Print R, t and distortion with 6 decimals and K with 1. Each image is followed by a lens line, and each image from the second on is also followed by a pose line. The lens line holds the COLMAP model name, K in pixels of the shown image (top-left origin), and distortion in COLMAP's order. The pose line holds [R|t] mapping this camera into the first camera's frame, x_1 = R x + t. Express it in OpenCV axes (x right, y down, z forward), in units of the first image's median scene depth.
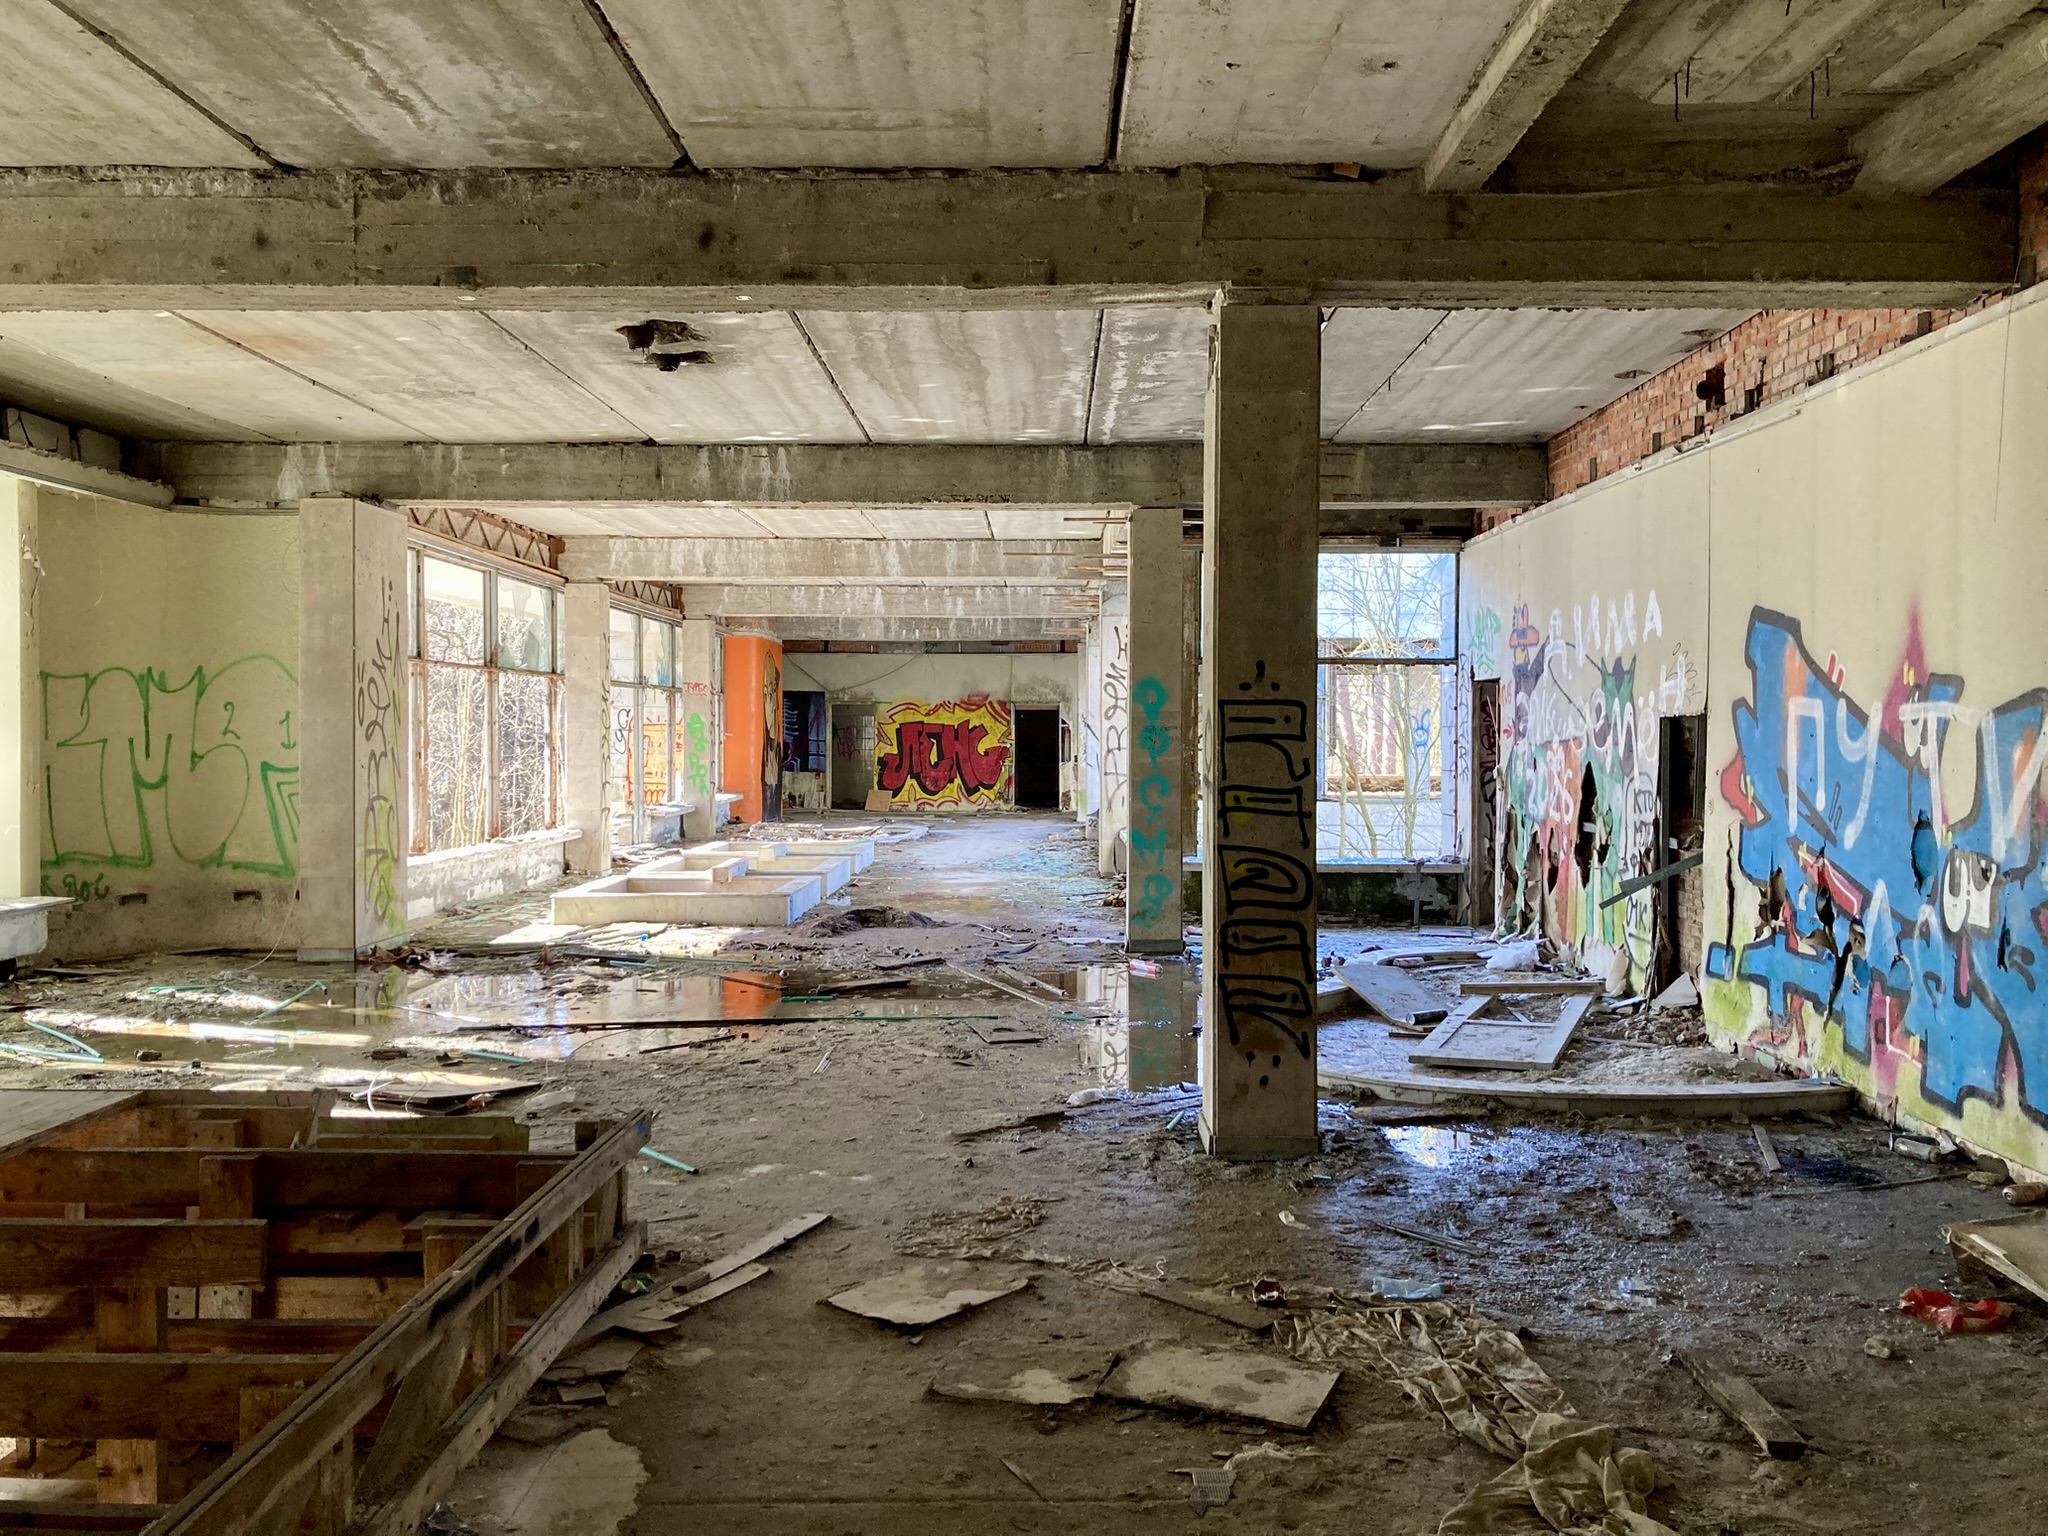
lens RADIAL K [[1659.6, 0, 1021.1], [0, 1659.6, 760.0], [0, 0, 1]] dist [0.018692, 0.002264]
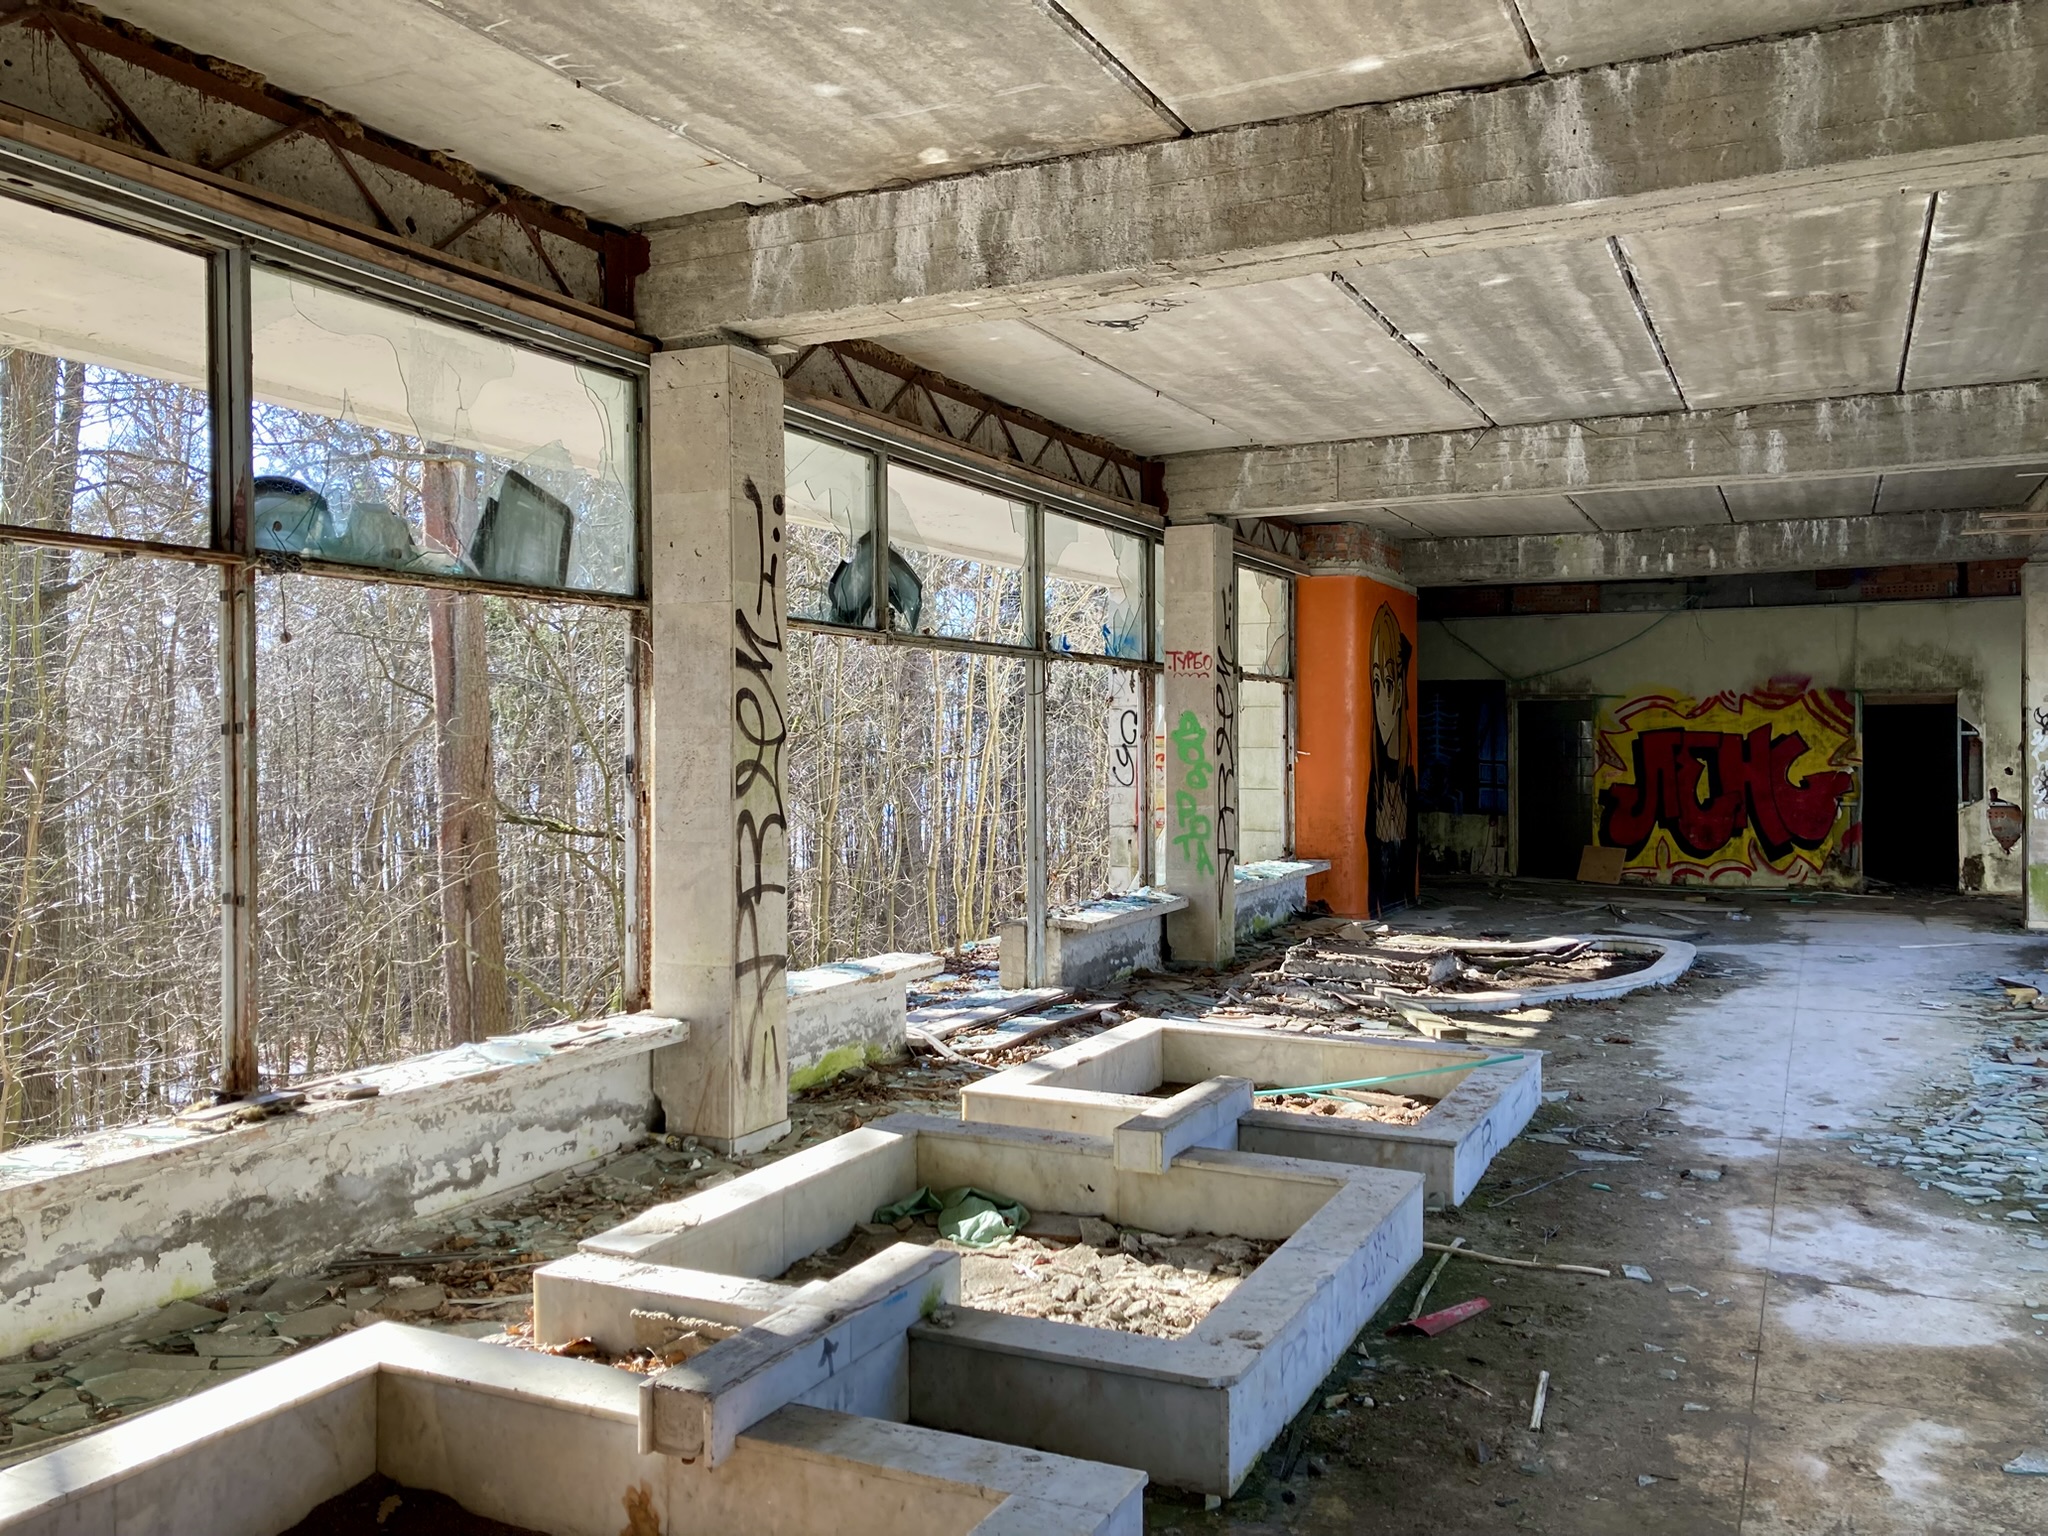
lens RADIAL K [[1659.6, 0, 1017.8], [0, 1659.6, 755.7], [0, 0, 1]] dist [0.018692, 0.002264]
pose [[0.905456, -0.004929, -0.424411, -0.024450], [-0.000495, 0.999920, -0.012668, -0.006708], [0.424439, 0.011680, 0.905381, 0.407039]]
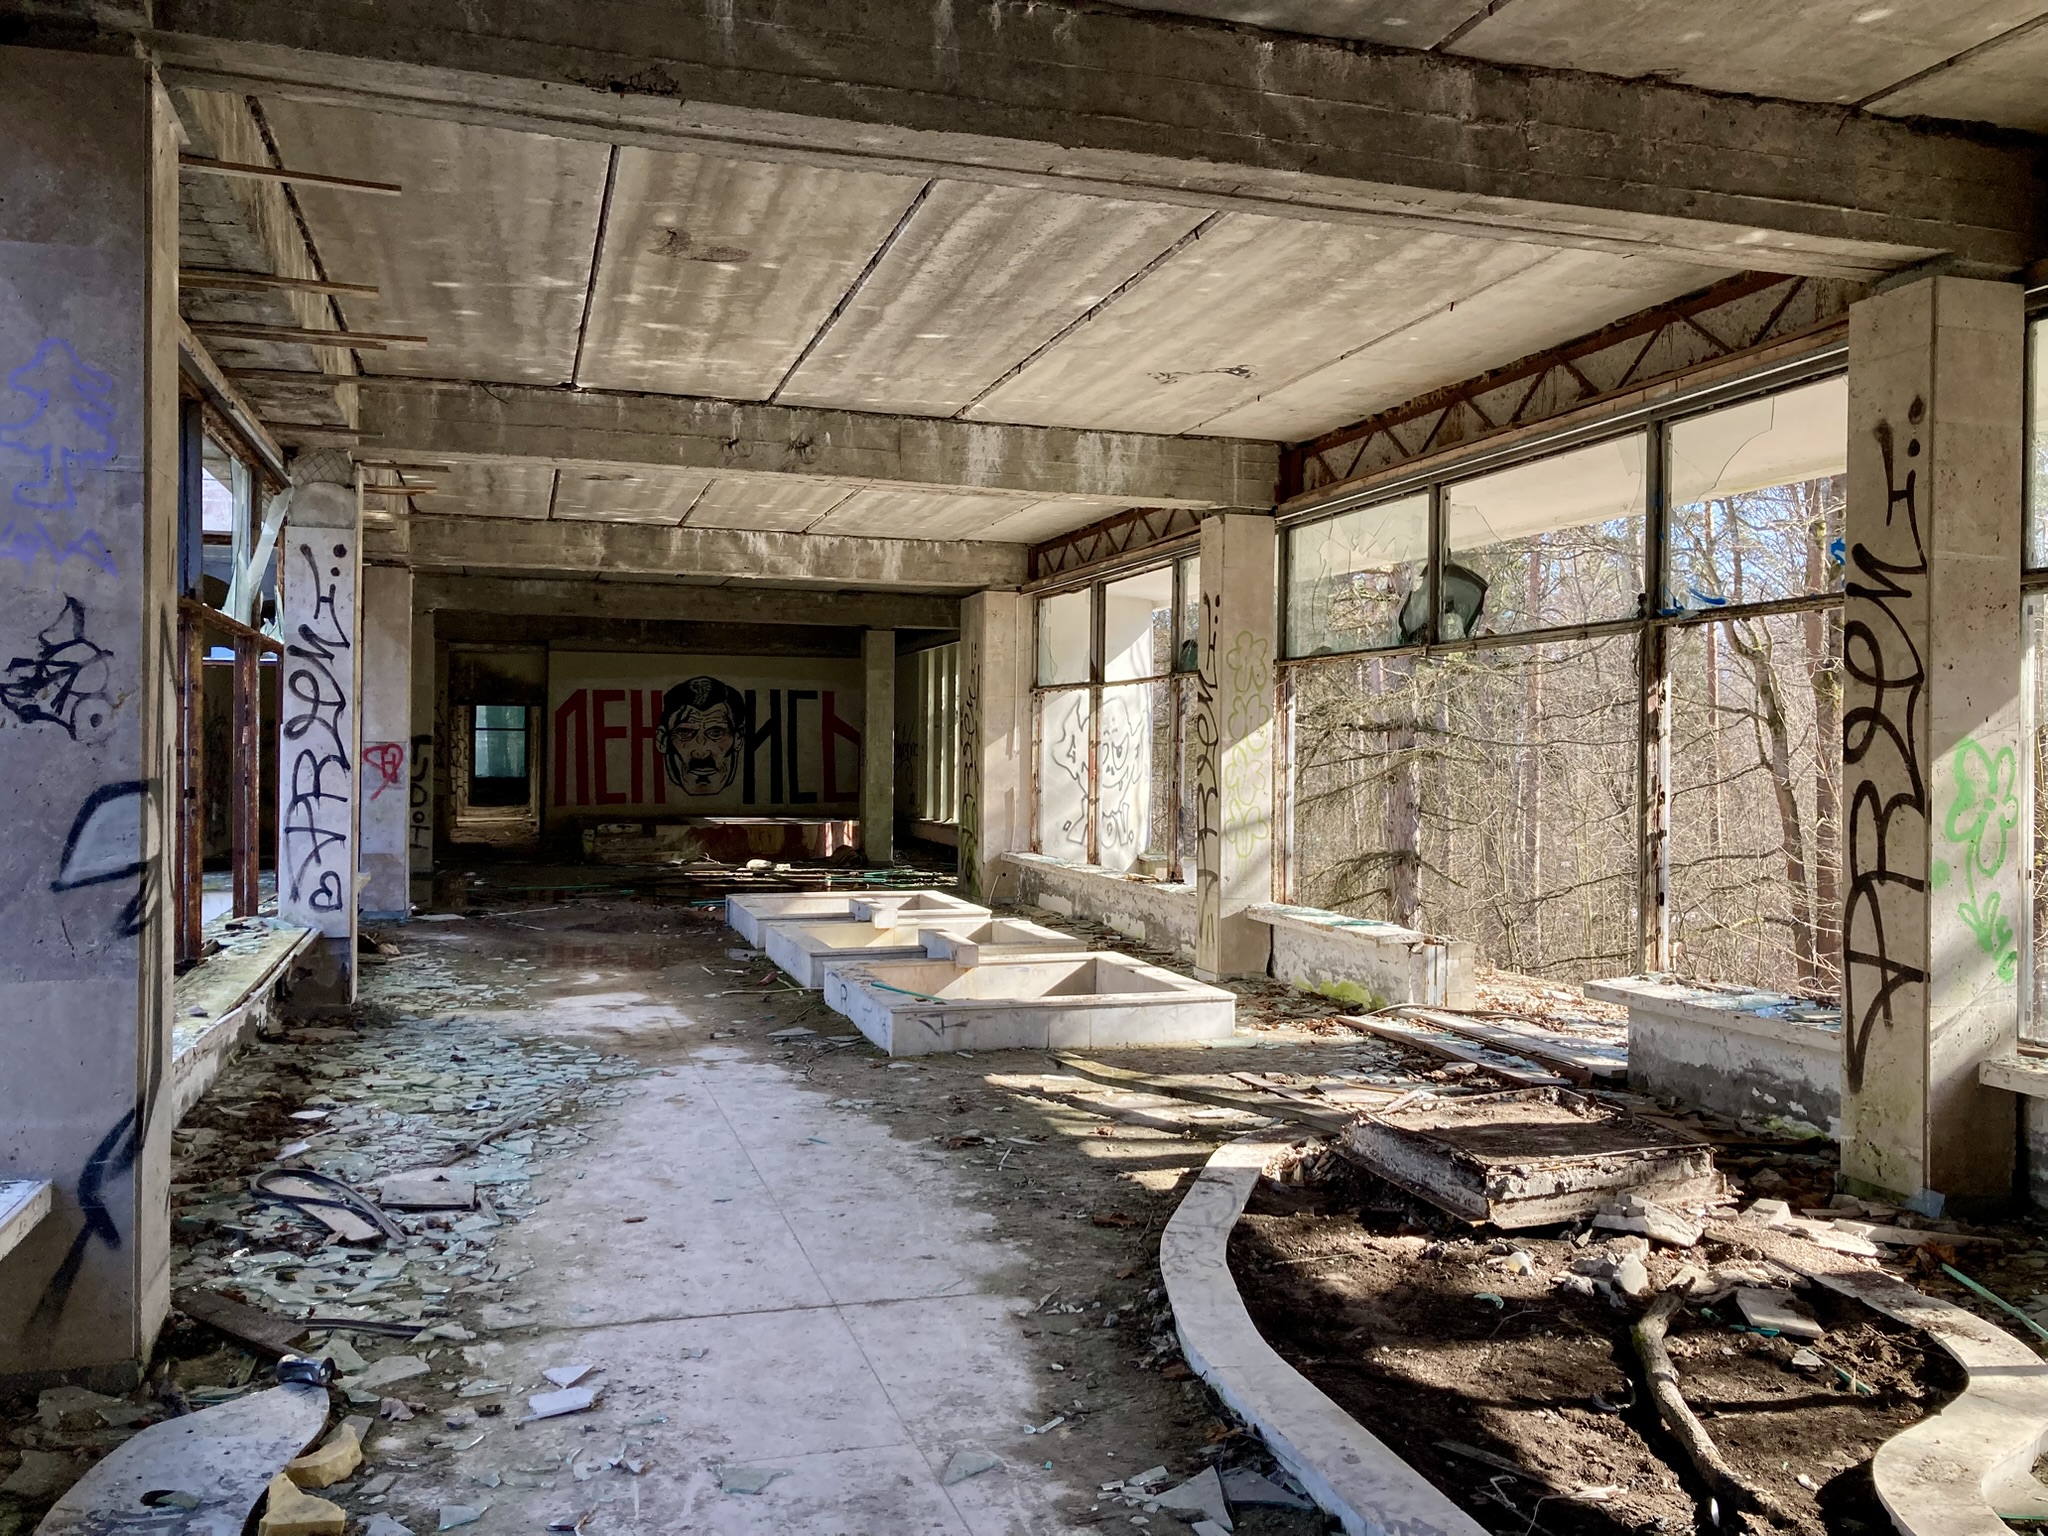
lens RADIAL K [[1659.6, 0, 1020.2], [0, 1659.6, 755.9], [0, 0, 1]] dist [0.018692, 0.002264]
pose [[-0.950303, -0.007936, -0.311226, -0.005132], [-0.014055, 0.999749, 0.017420, -0.011436], [0.311010, 0.020929, -0.950176, 0.723620]]
